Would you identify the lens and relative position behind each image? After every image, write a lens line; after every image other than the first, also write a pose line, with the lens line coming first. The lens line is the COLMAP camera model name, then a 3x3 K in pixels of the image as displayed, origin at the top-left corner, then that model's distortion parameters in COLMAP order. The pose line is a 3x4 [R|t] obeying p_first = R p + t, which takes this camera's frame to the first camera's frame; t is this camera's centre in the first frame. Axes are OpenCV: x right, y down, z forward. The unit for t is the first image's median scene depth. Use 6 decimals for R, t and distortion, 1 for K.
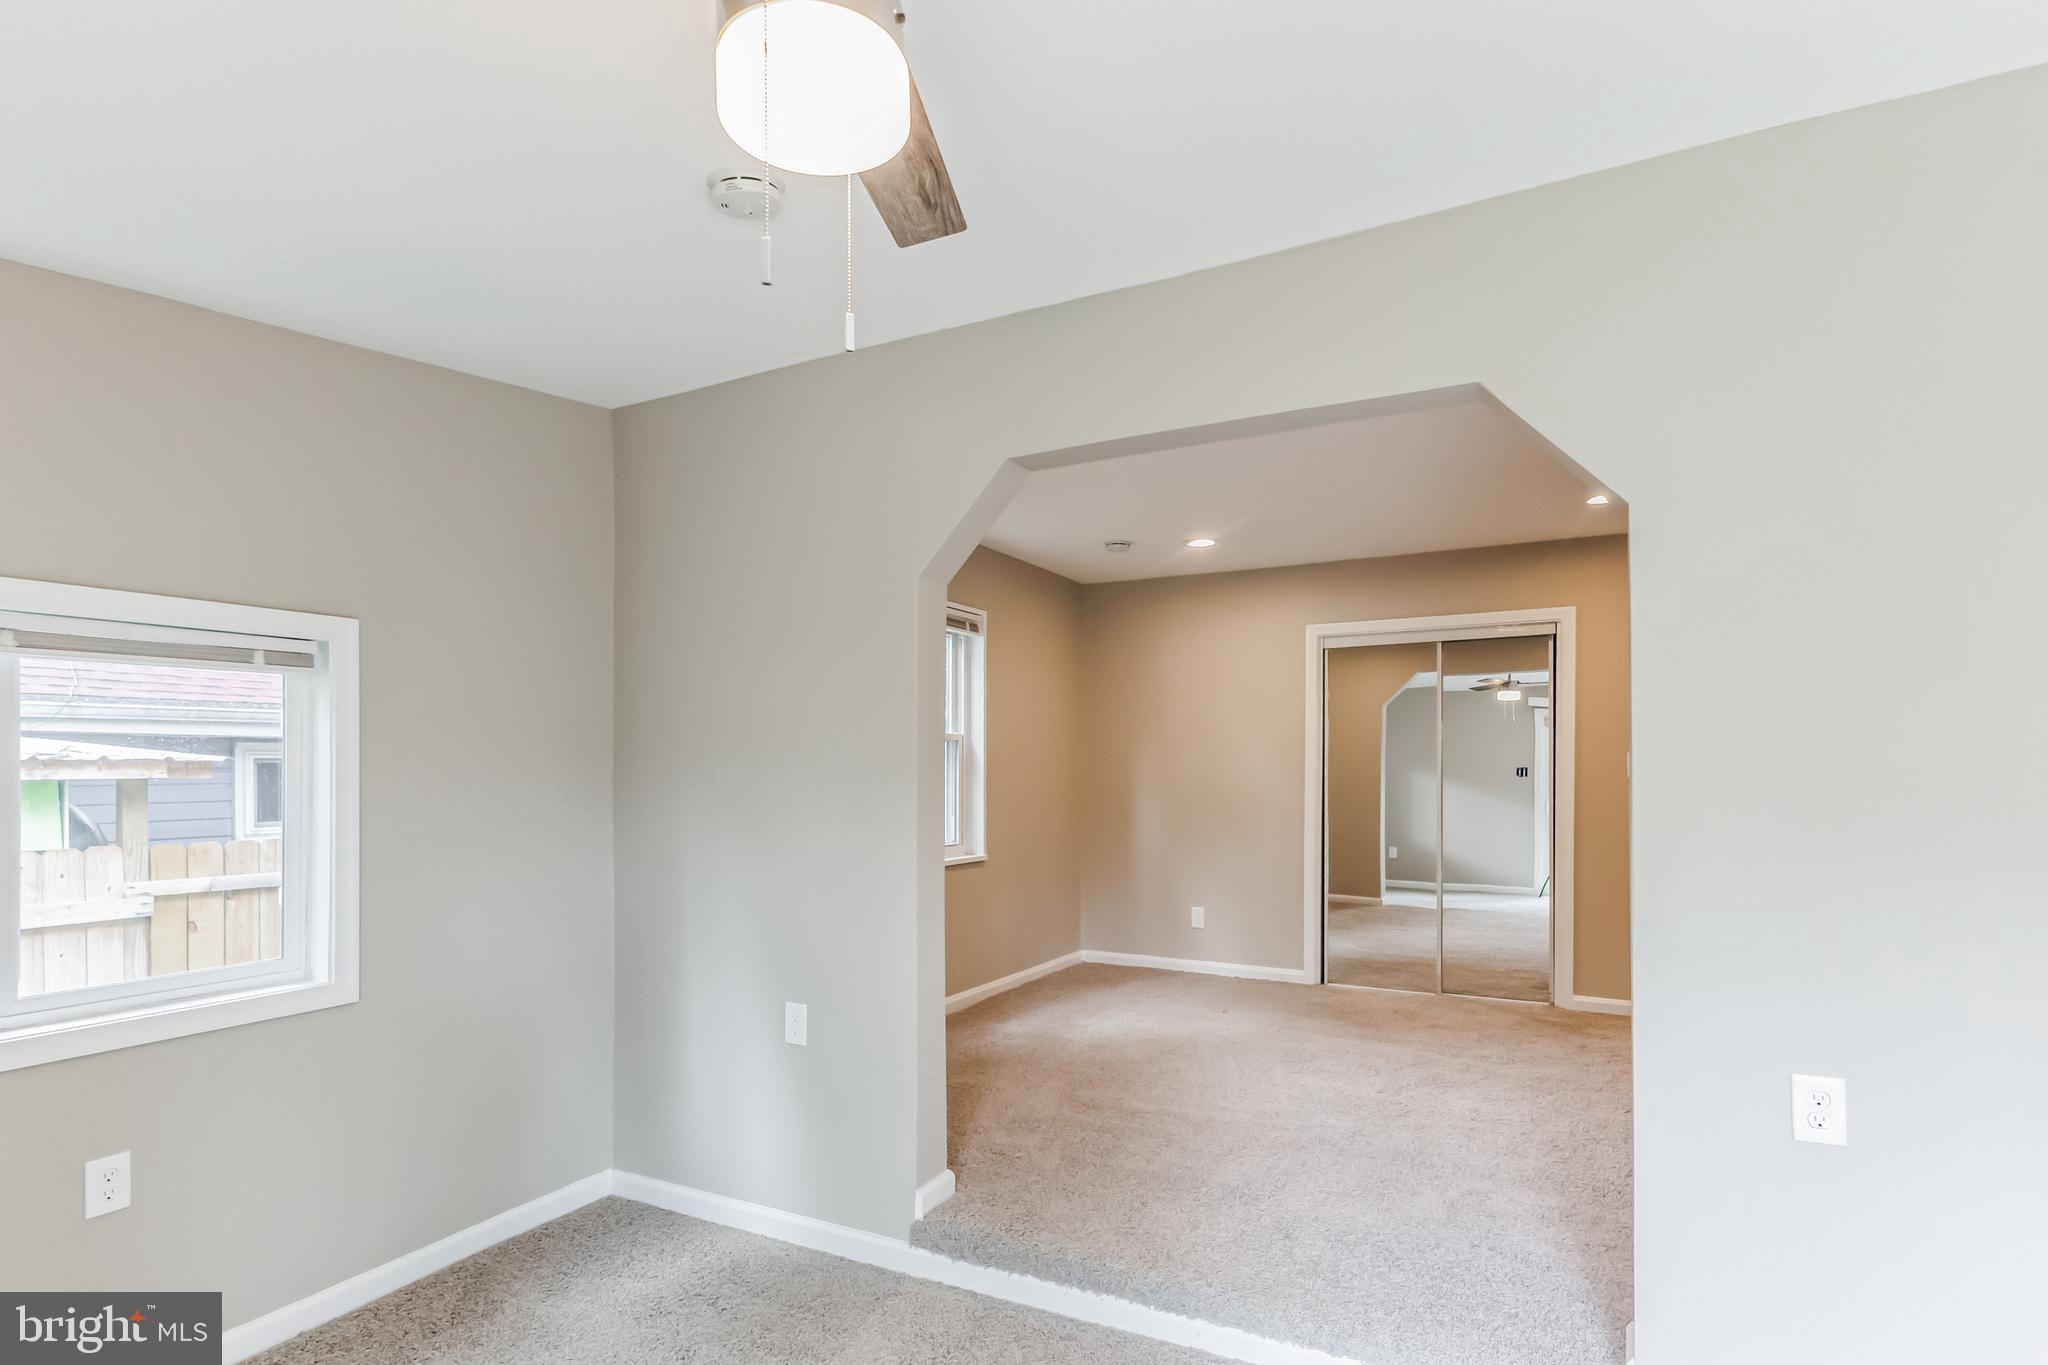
lens RADIAL K [[1046.0, 0, 1025.1], [0, 1046.0, 755.1], [0, 0, 1]] dist [0.000253, 0.000044]
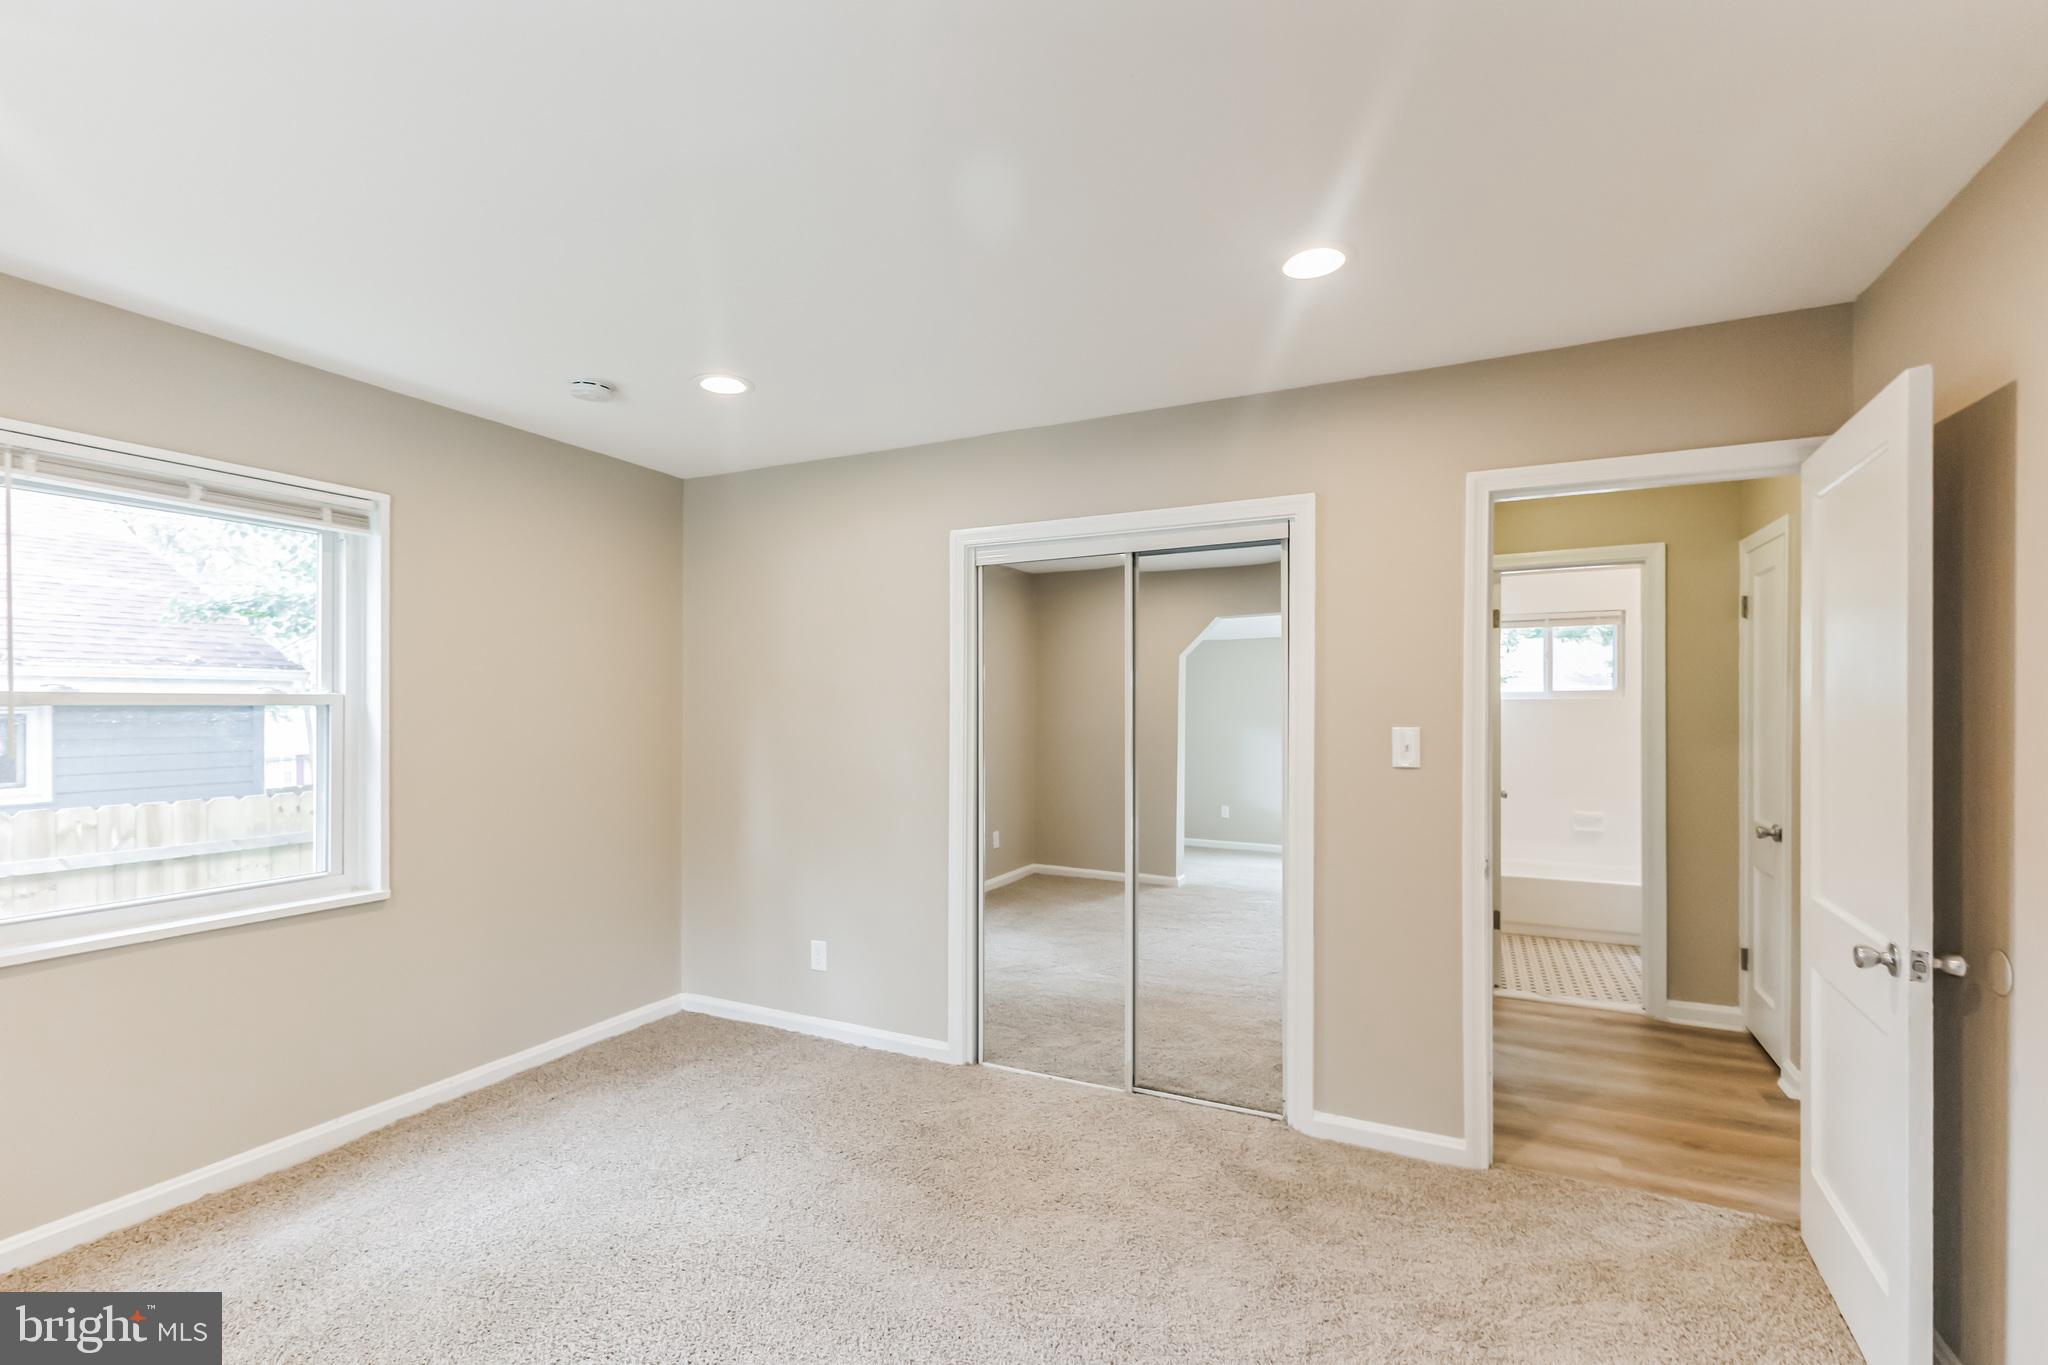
lens RADIAL K [[924.3, 0, 1026.2], [0, 924.3, 695.1], [0, 0, 1]] dist [0.002882, 0.000096]
pose [[0.998388, -0.000428, 0.056755, 0.286399], [0.000677, 0.999990, -0.004371, -0.015782], [-0.056753, 0.004402, 0.998379, 0.405808]]
